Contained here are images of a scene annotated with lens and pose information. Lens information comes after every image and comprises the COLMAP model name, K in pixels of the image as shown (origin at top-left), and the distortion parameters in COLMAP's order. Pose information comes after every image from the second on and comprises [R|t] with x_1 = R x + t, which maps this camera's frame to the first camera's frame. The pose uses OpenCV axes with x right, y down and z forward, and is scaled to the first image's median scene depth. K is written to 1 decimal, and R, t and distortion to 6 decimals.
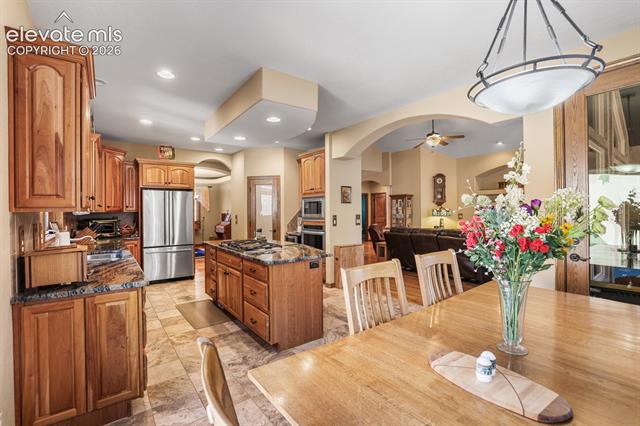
lens RADIAL K [[277.3, 0, 316.8], [0, 277.3, 211.9], [0, 0, 1]] dist [-0.012796, 0.000457]
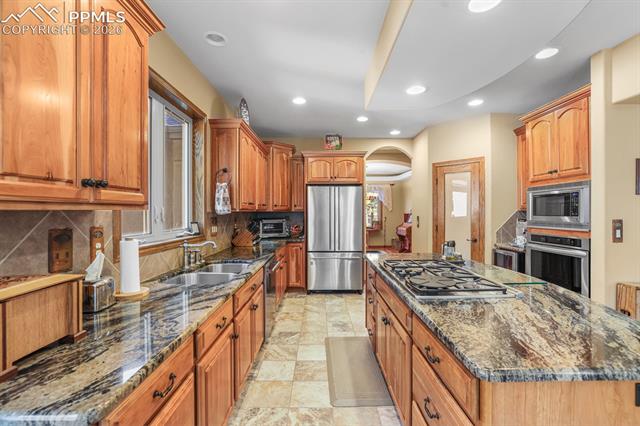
lens RADIAL K [[277.3, 0, 316.8], [0, 277.3, 211.9], [0, 0, 1]] dist [-0.012796, 0.000457]
pose [[0.792293, 0.005585, -0.610115, -0.055676], [-0.005266, 0.999983, 0.002316, -0.000103], [0.610118, 0.001378, 0.792310, 0.278911]]
